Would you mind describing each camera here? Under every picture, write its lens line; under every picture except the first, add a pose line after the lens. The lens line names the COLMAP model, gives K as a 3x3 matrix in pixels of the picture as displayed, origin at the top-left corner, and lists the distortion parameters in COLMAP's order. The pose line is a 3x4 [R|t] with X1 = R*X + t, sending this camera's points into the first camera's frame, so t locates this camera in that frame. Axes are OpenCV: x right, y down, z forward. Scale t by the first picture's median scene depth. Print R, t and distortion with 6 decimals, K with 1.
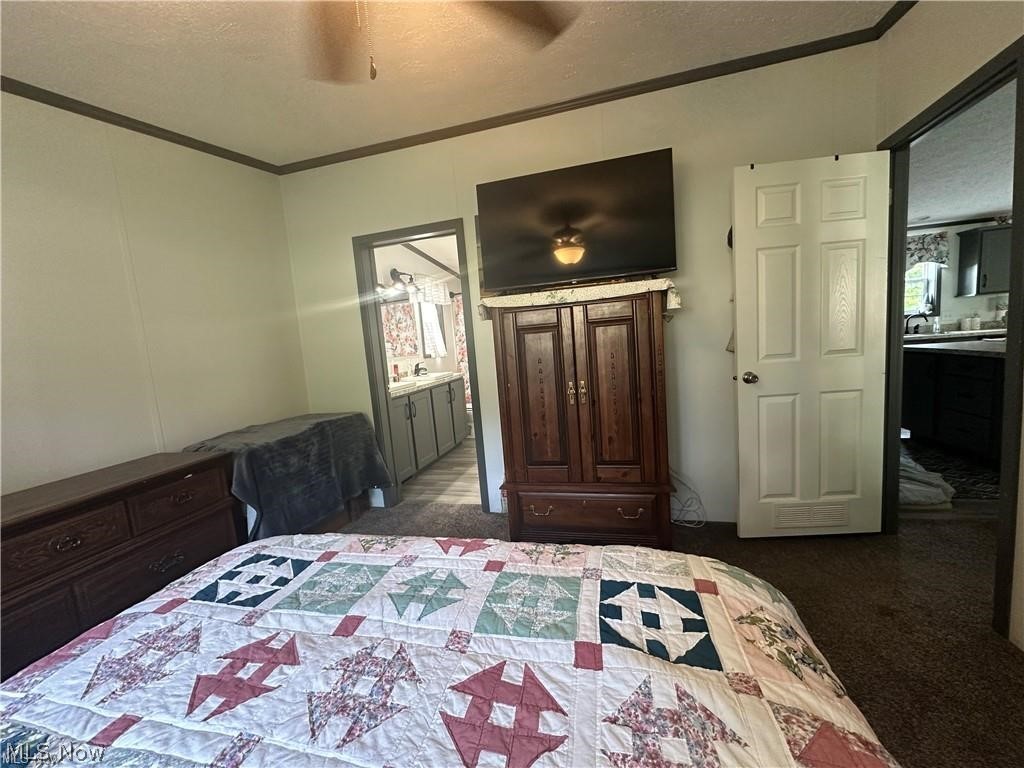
lens RADIAL K [[407.8, 0, 512.4], [0, 407.8, 385.4], [0, 0, 1]] dist [-0.005086, 0.000735]
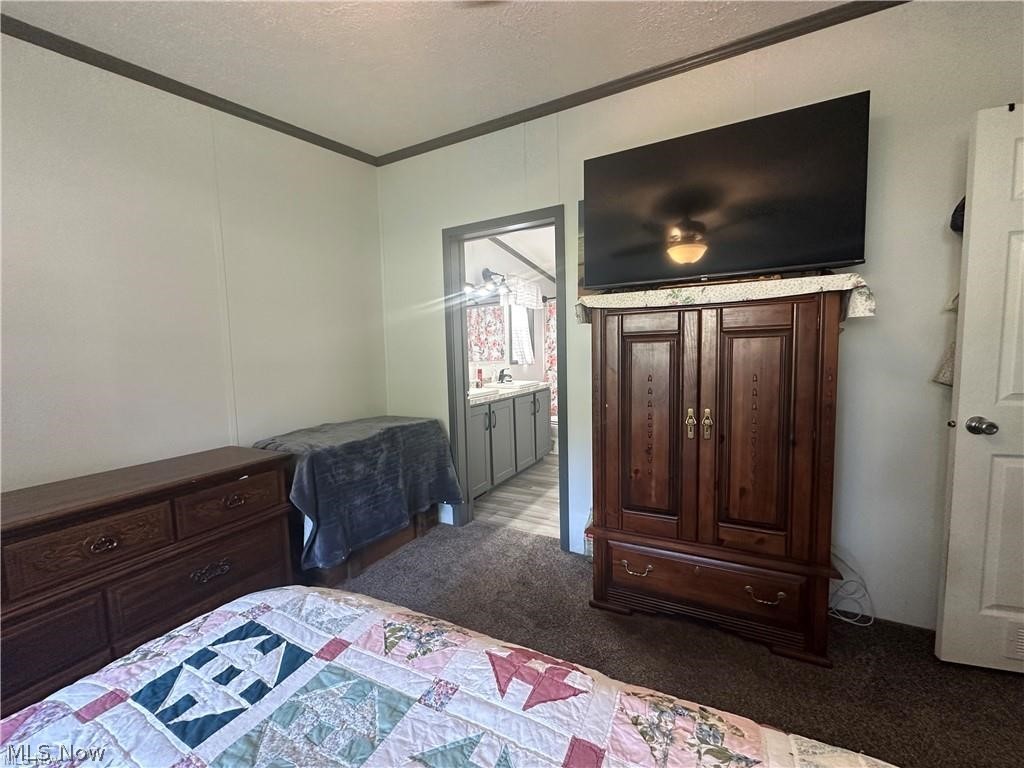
lens RADIAL K [[407.8, 0, 512.4], [0, 407.8, 385.4], [0, 0, 1]] dist [-0.005086, 0.000735]
pose [[0.975131, 0.073867, -0.208955, -0.025452], [-0.078083, 0.996875, -0.011990, -0.016309], [0.207417, 0.028007, 0.977852, 0.183316]]
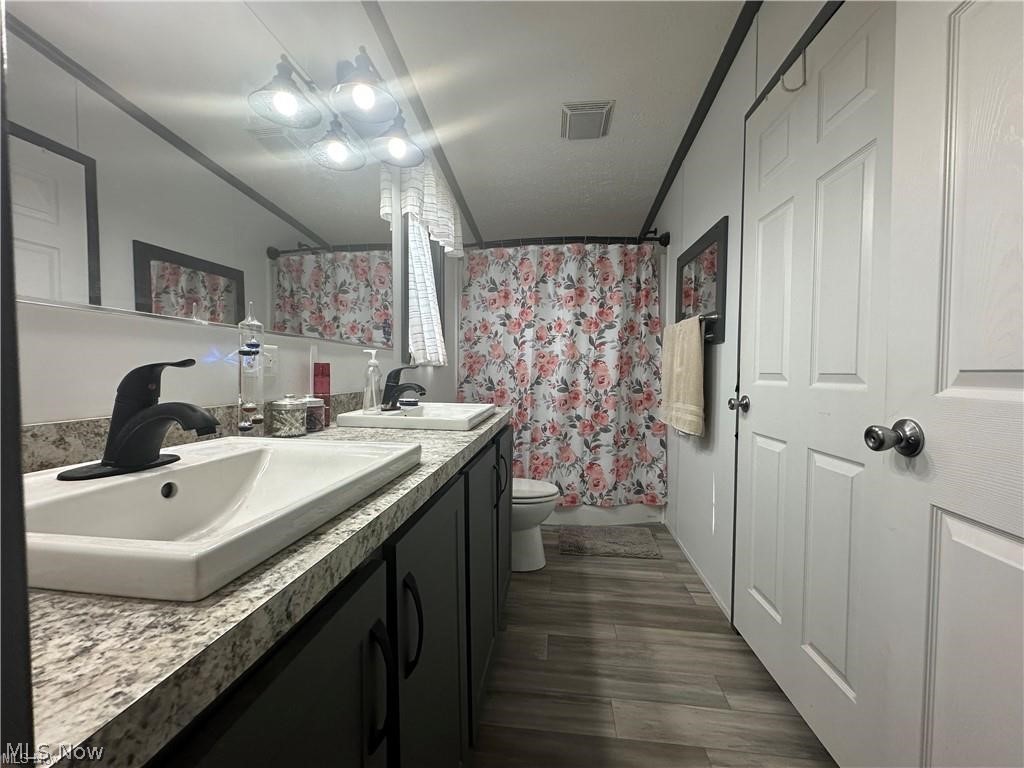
lens RADIAL K [[407.8, 0, 512.4], [0, 407.8, 385.4], [0, 0, 1]] dist [-0.005086, 0.000735]
pose [[0.985405, 0.079542, 0.150502, -0.395020], [-0.065303, 0.993110, -0.097300, -0.035600], [-0.157205, 0.086052, 0.983810, 1.401406]]
